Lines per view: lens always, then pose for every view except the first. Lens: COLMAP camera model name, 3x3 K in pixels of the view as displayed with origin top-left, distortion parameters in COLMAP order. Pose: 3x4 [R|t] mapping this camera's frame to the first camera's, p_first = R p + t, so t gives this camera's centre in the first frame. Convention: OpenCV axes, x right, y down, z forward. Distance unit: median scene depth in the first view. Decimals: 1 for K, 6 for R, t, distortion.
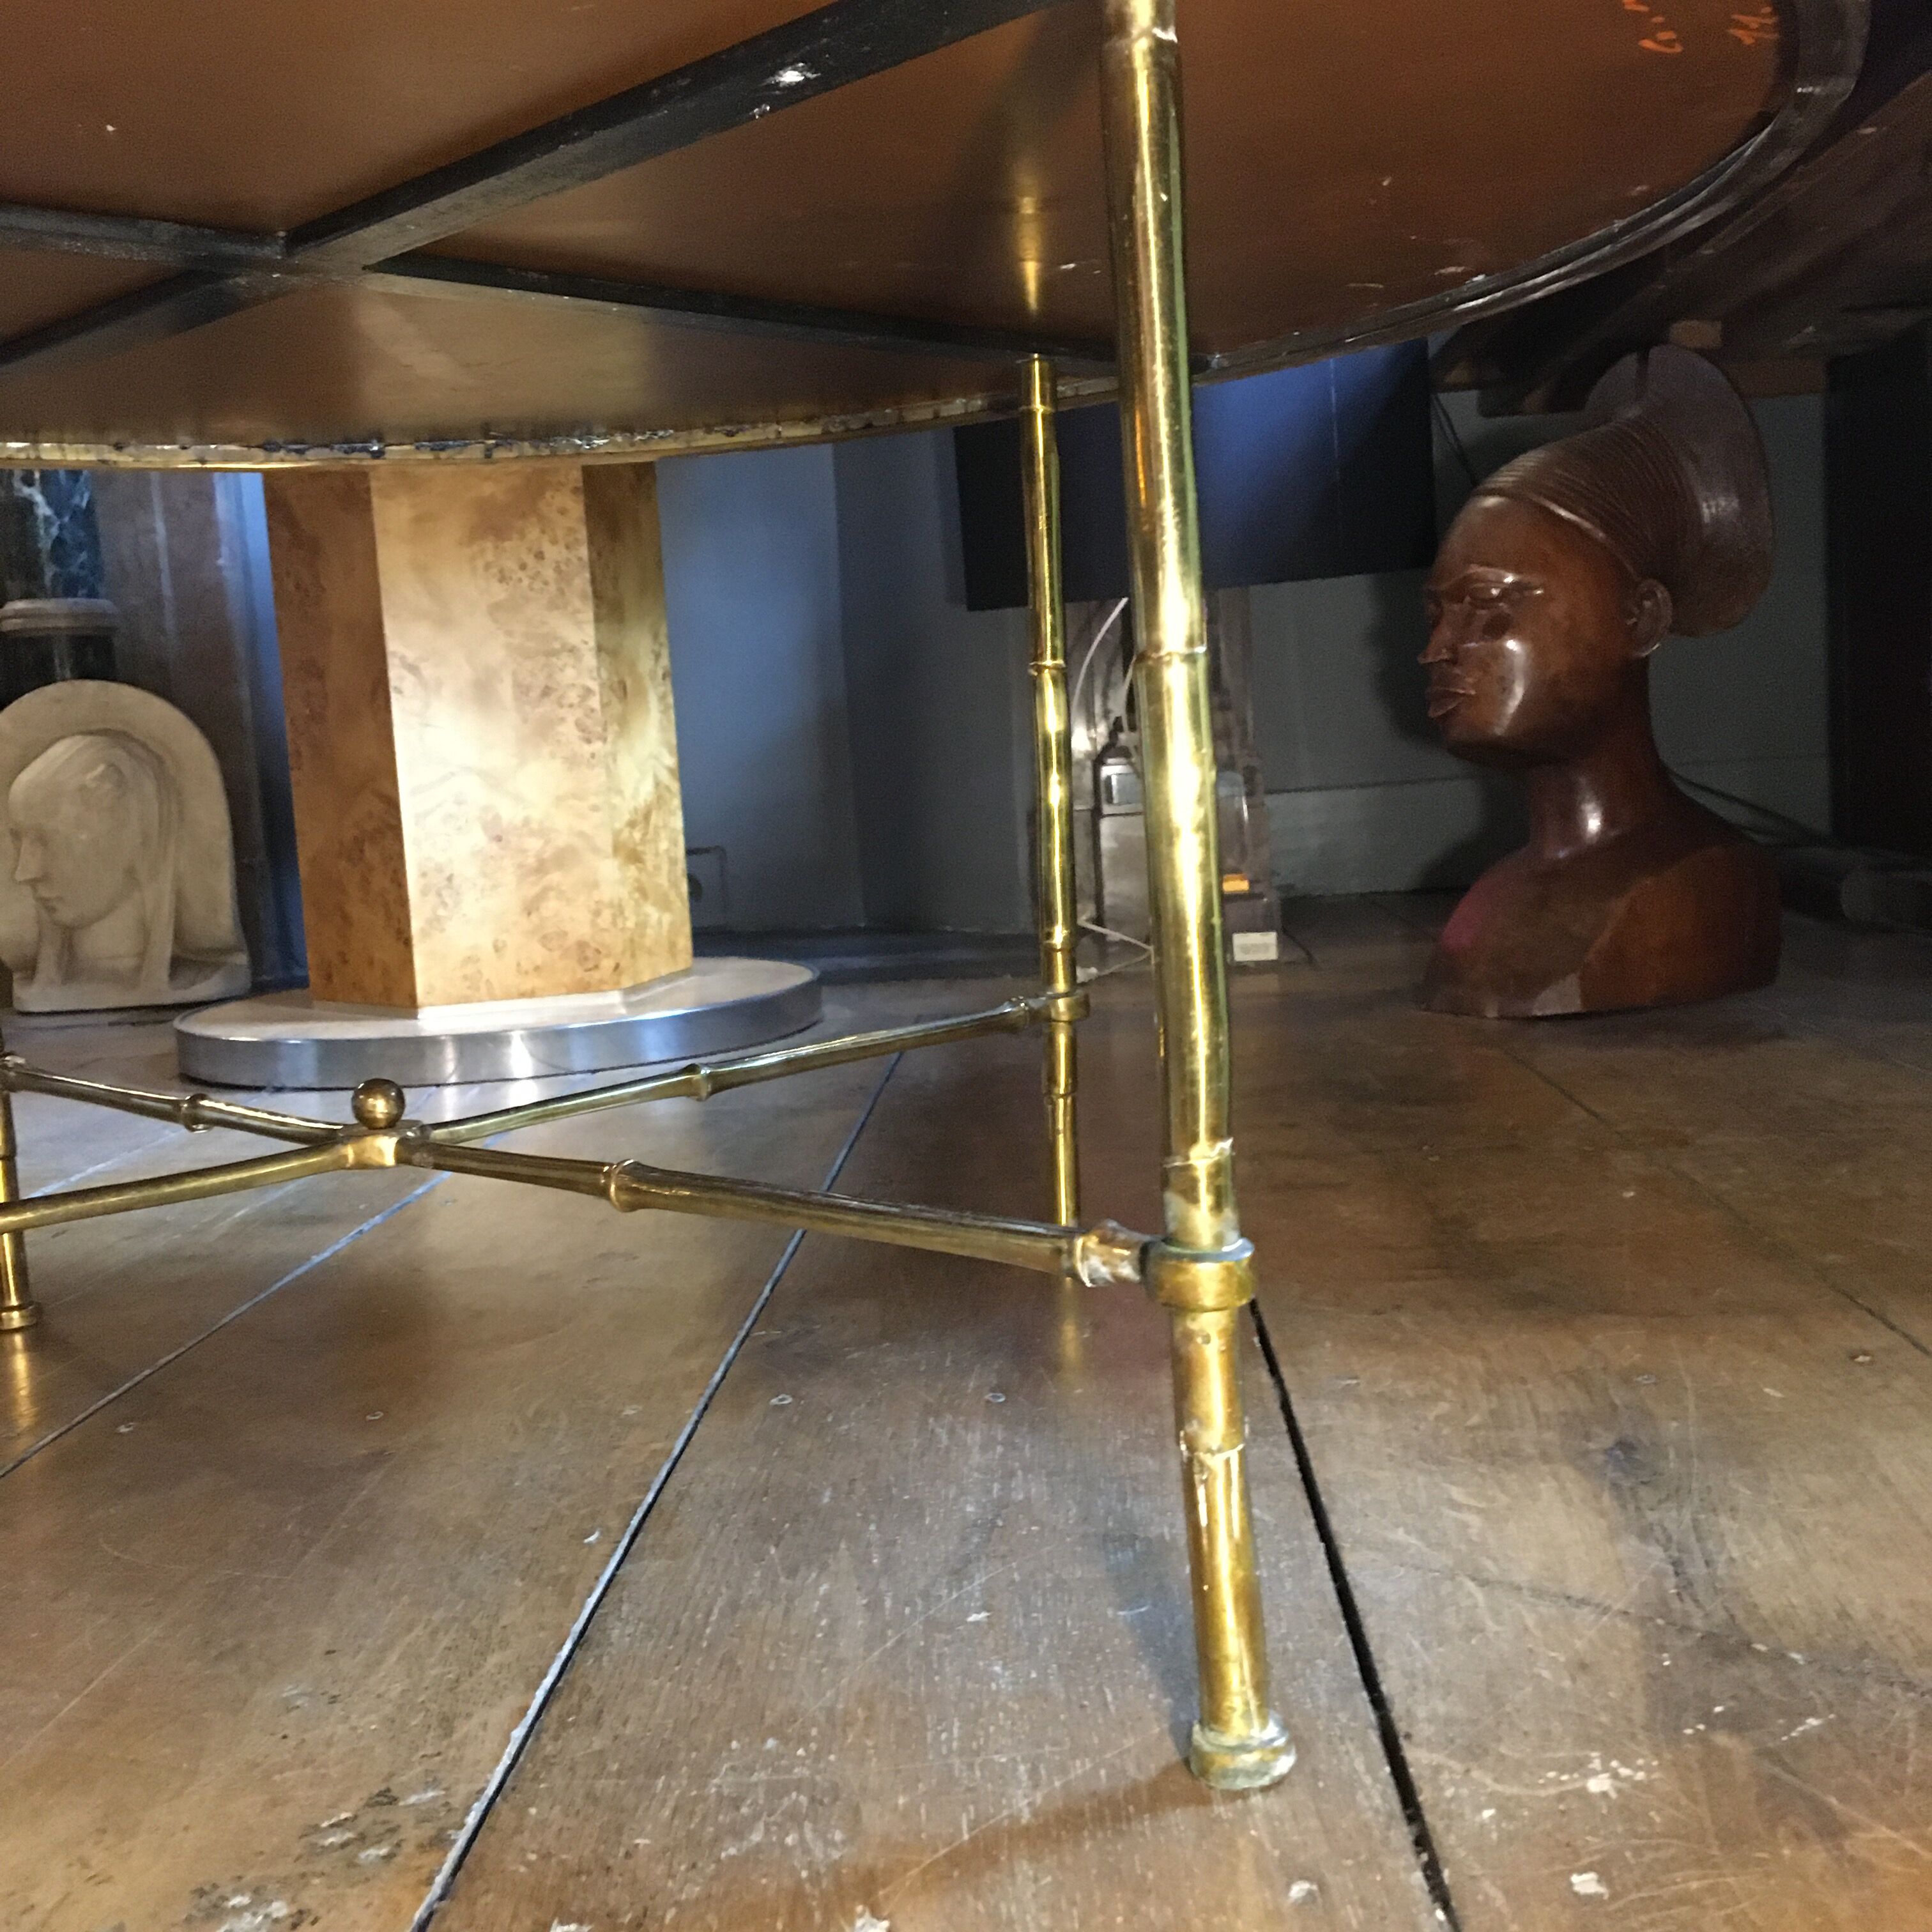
lens RADIAL K [[2171.8, 0, 973.7], [0, 2171.8, 967.8], [0, 0, 1]] dist [0.083683, -0.125943]
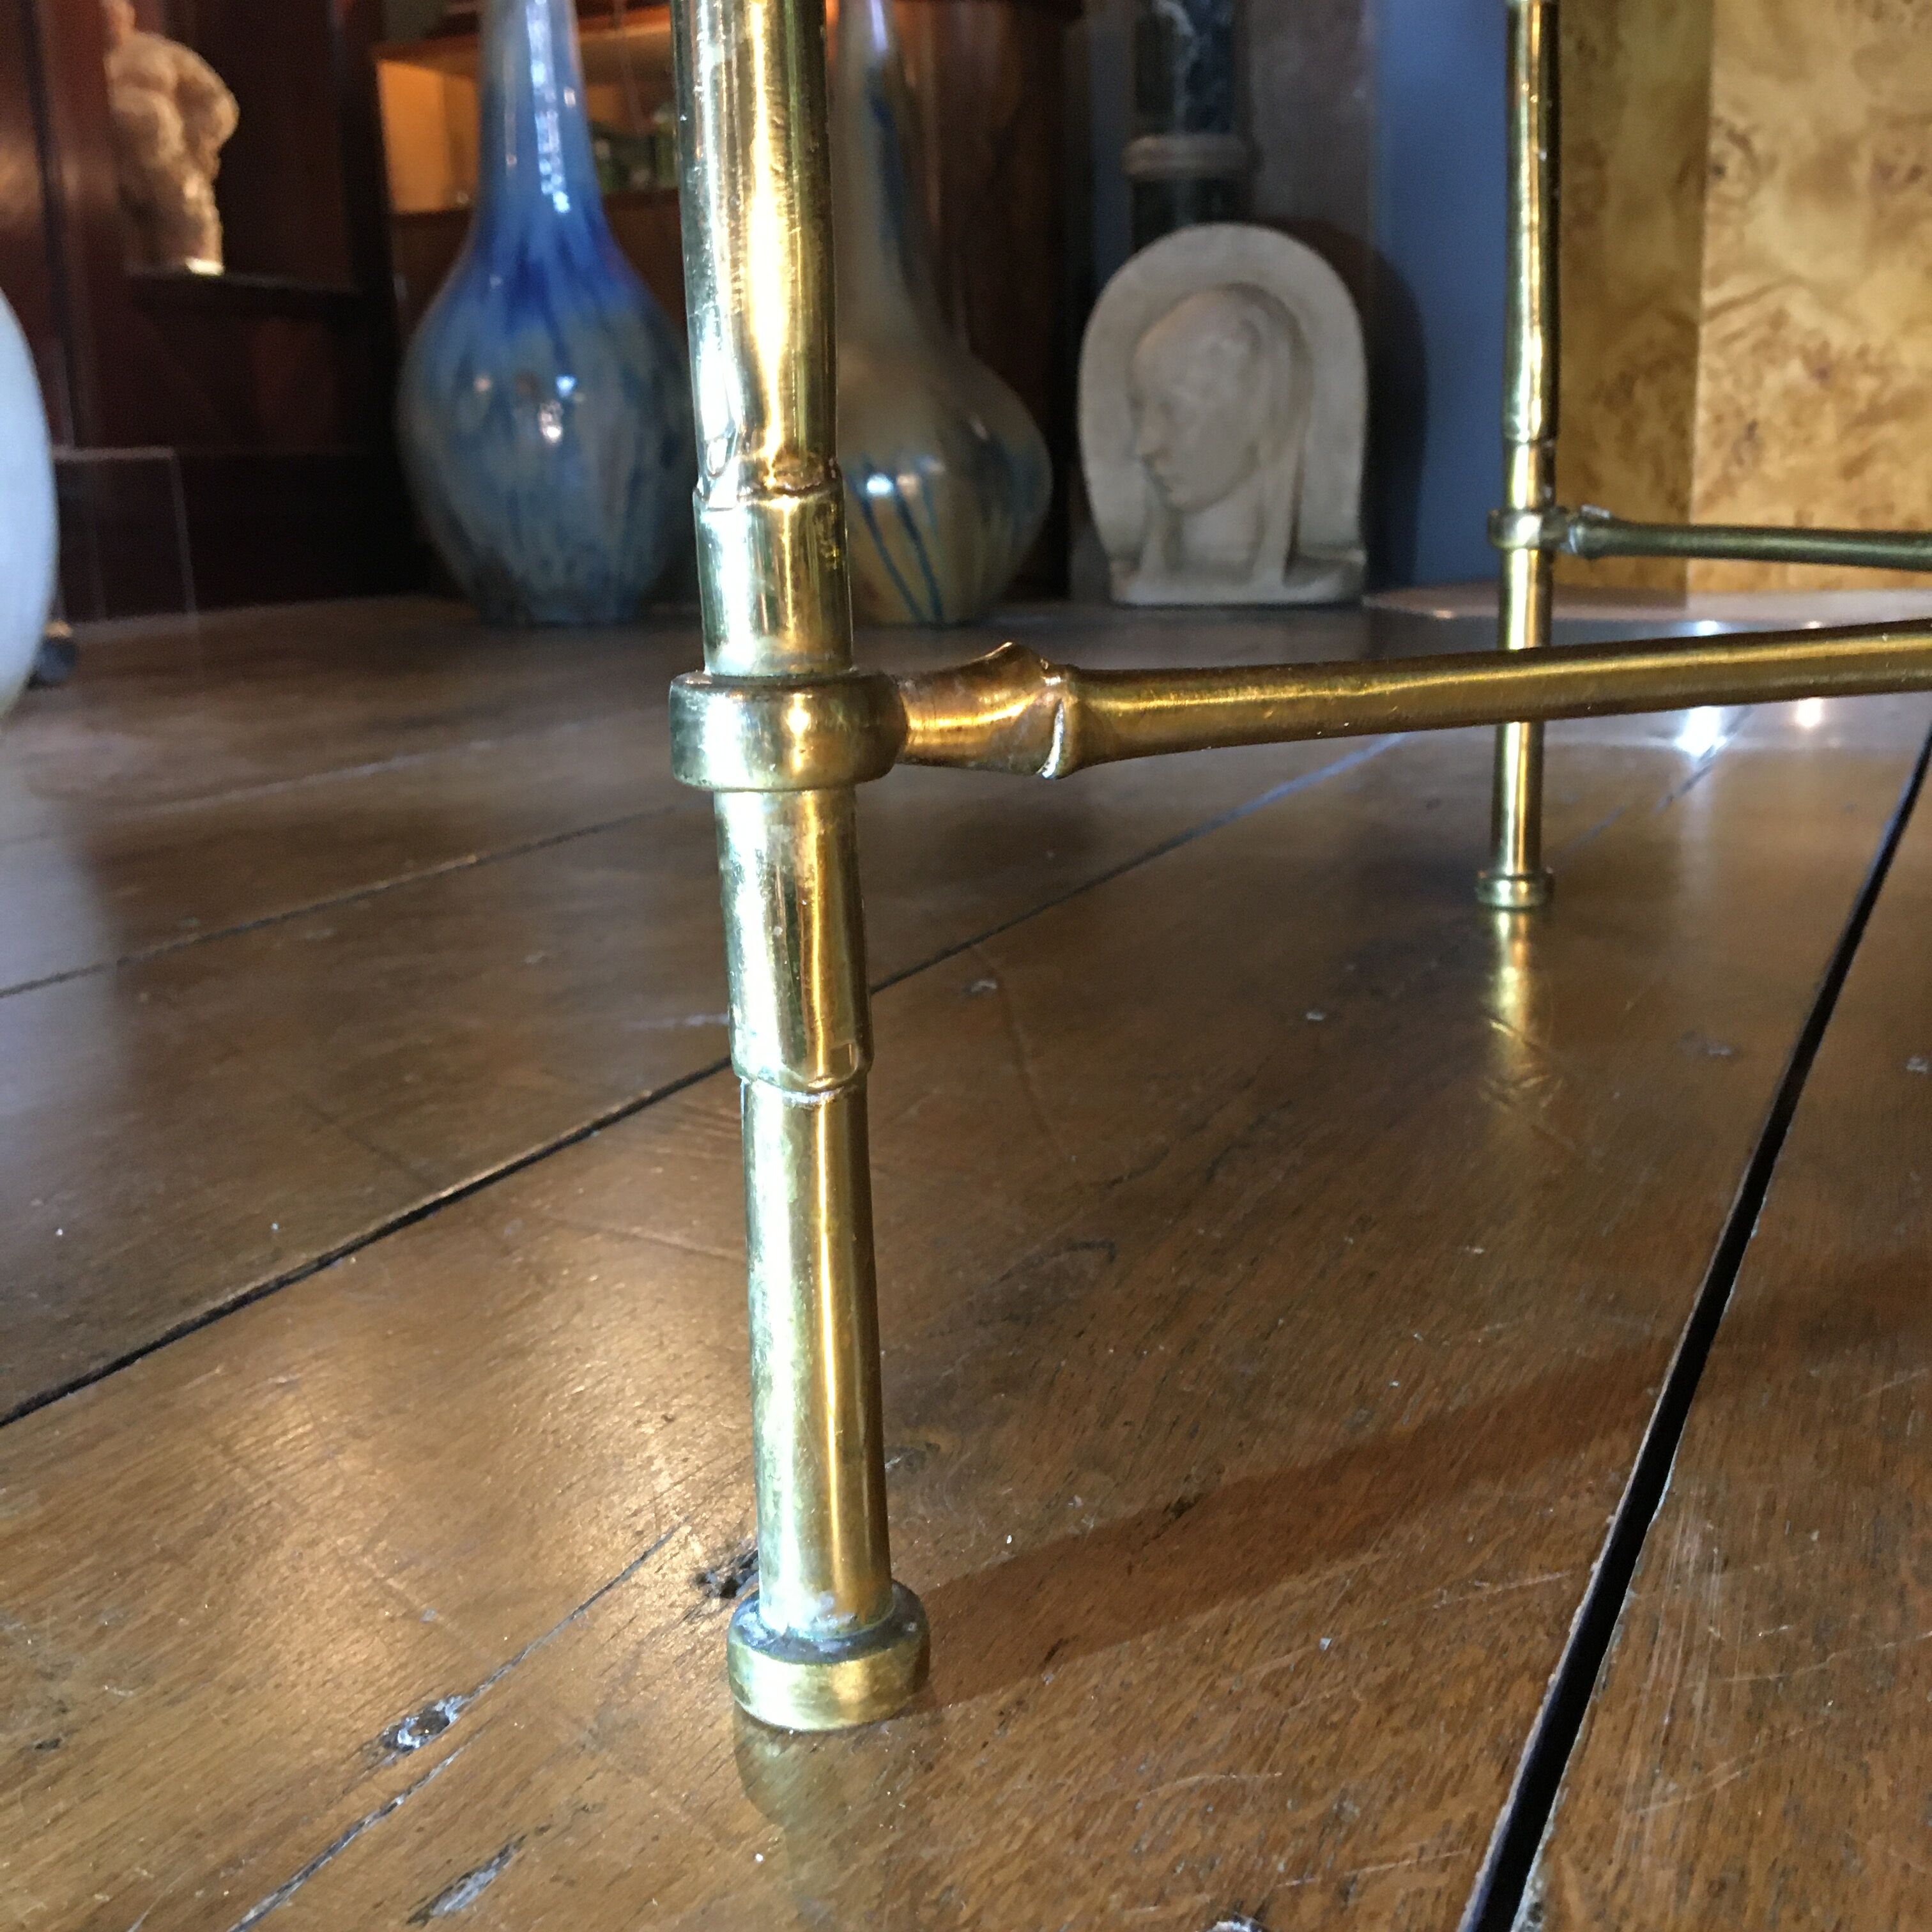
lens RADIAL K [[2178.5, 0, 966.0], [0, 2178.5, 966.0], [0, 0, 1]] dist [0.094077, -0.174688]
pose [[0.924014, 0.118336, -0.363585, -0.189883], [-0.067751, 0.986528, 0.148902, 0.050092], [0.376307, -0.112954, 0.919584, 0.154408]]
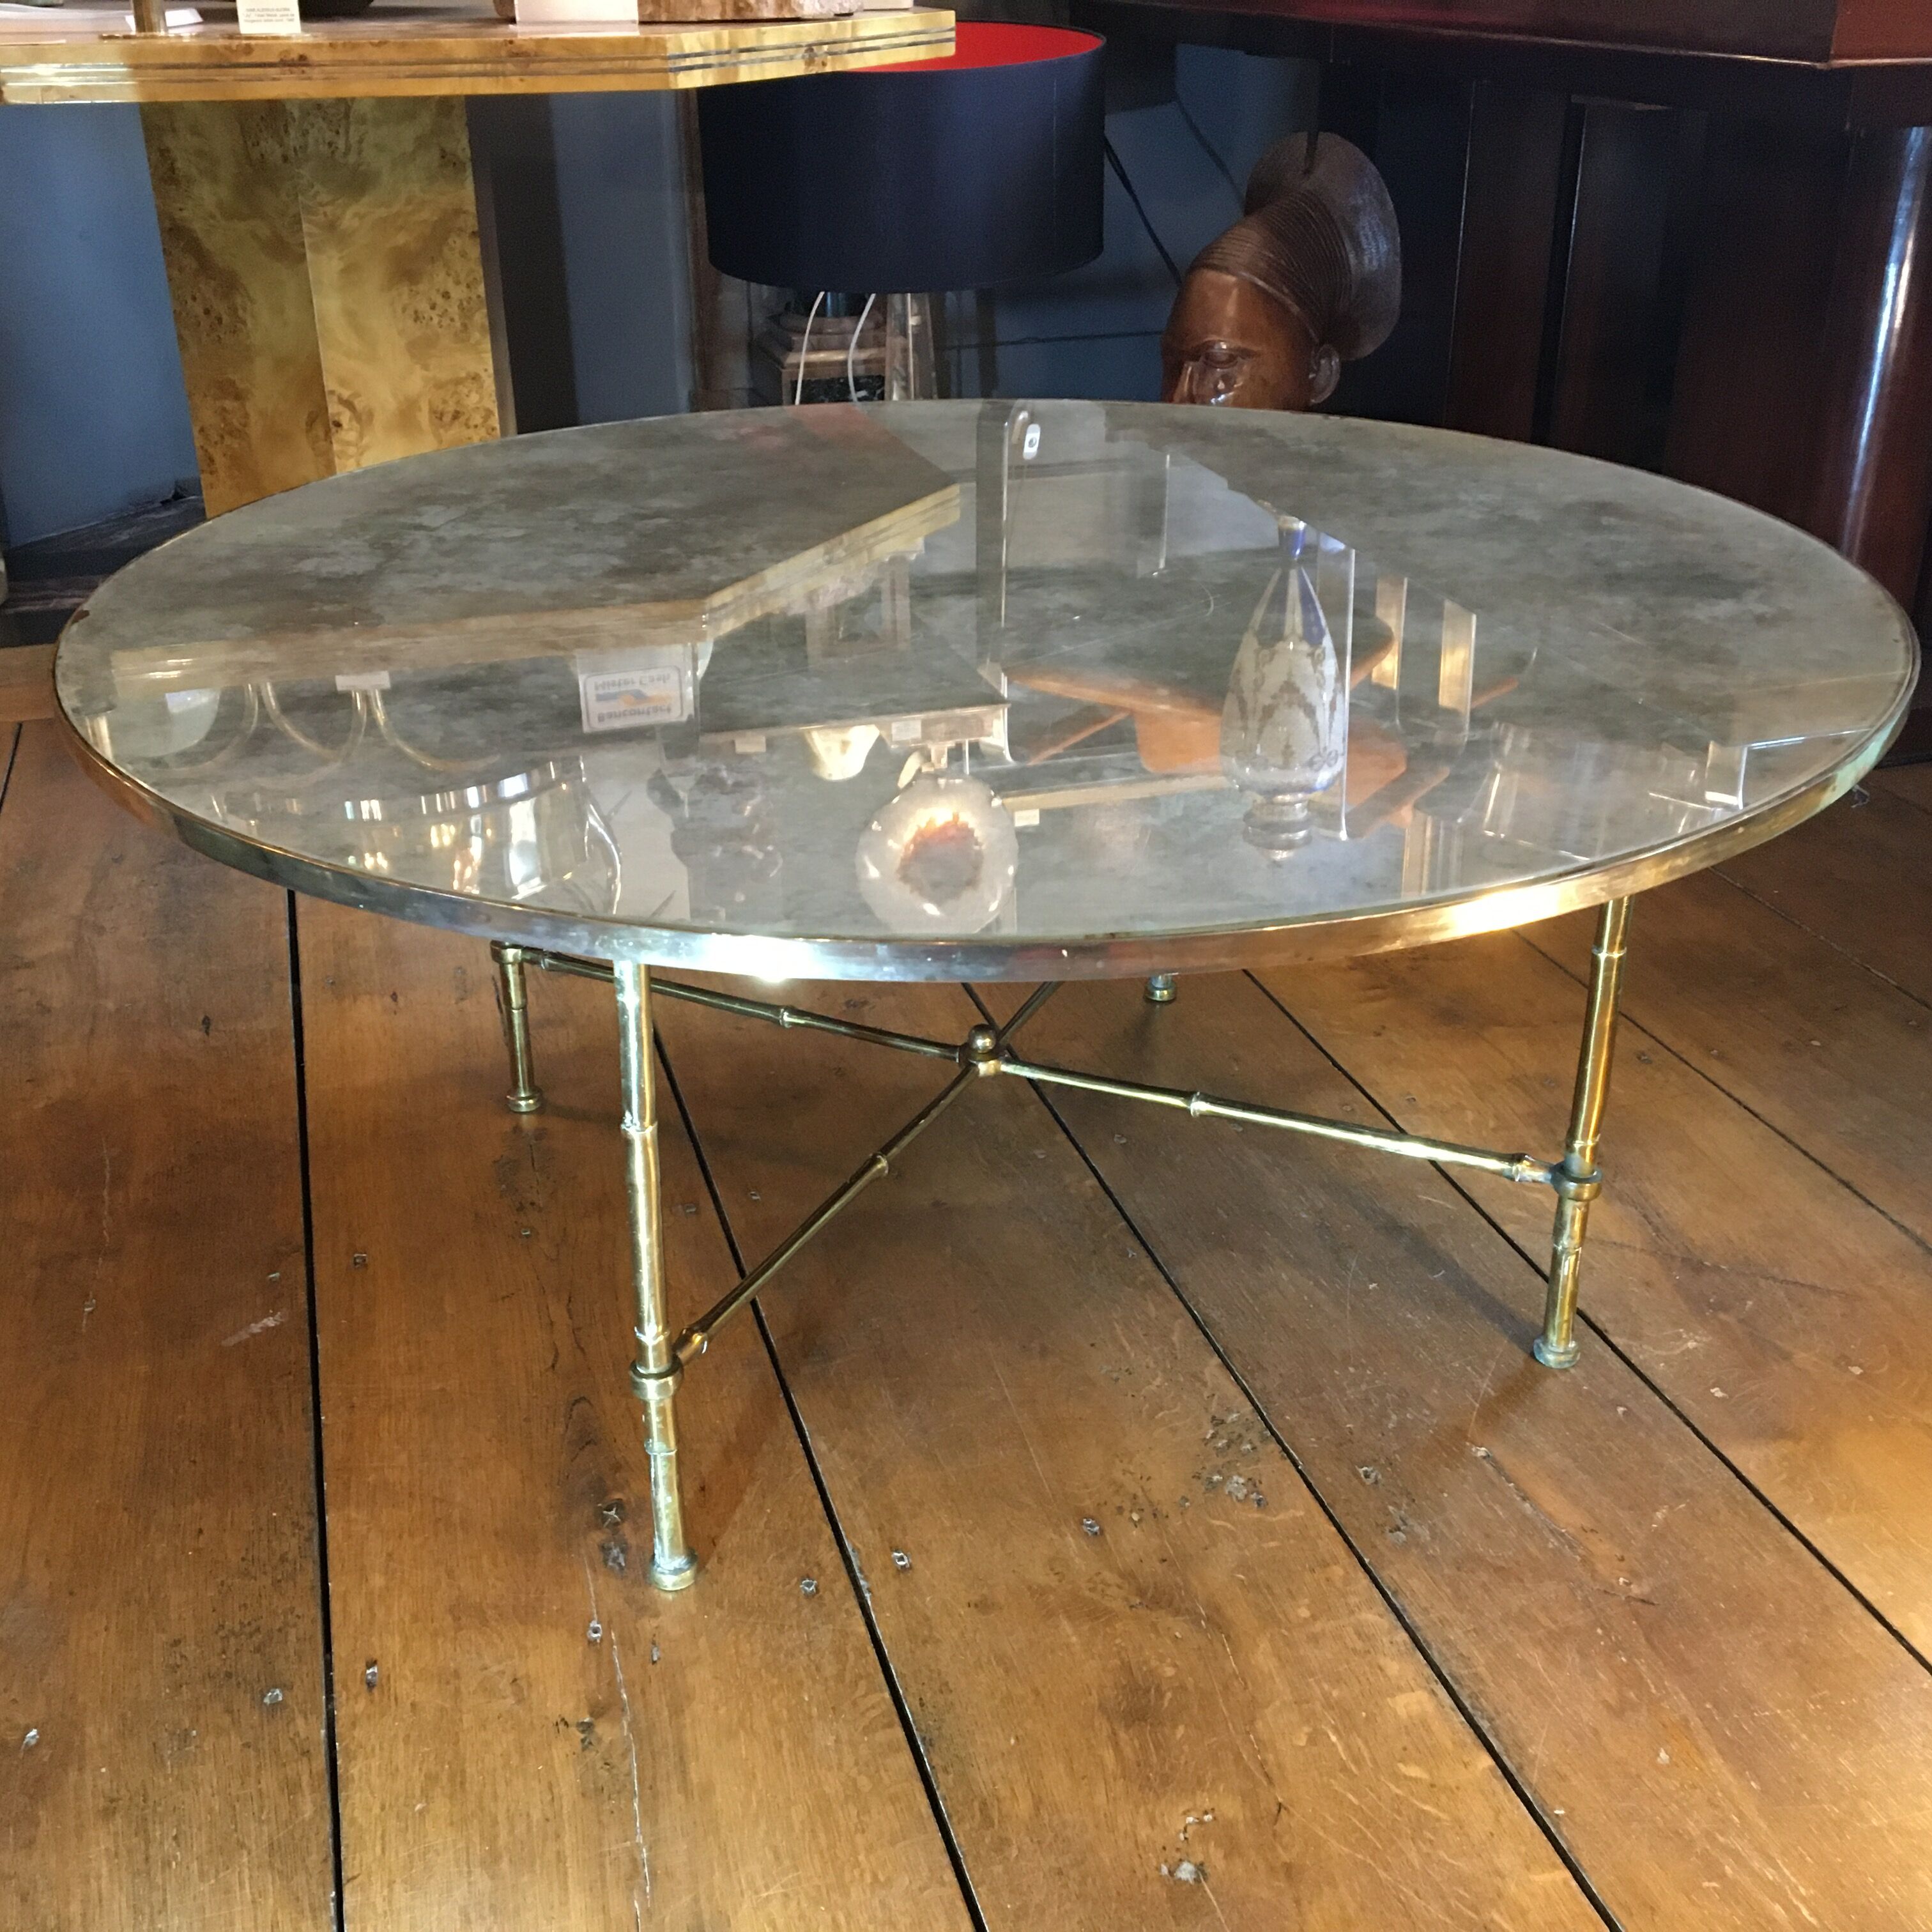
lens RADIAL K [[2181.8, 0, 969.8], [0, 2181.8, 968.7], [0, 0, 1]] dist [0.123596, -0.274899]
pose [[0.939690, -0.098692, 0.327479, -0.353553], [-0.013969, 0.945592, 0.325055, -0.234462], [-0.341742, -0.310025, 0.887185, -0.229661]]
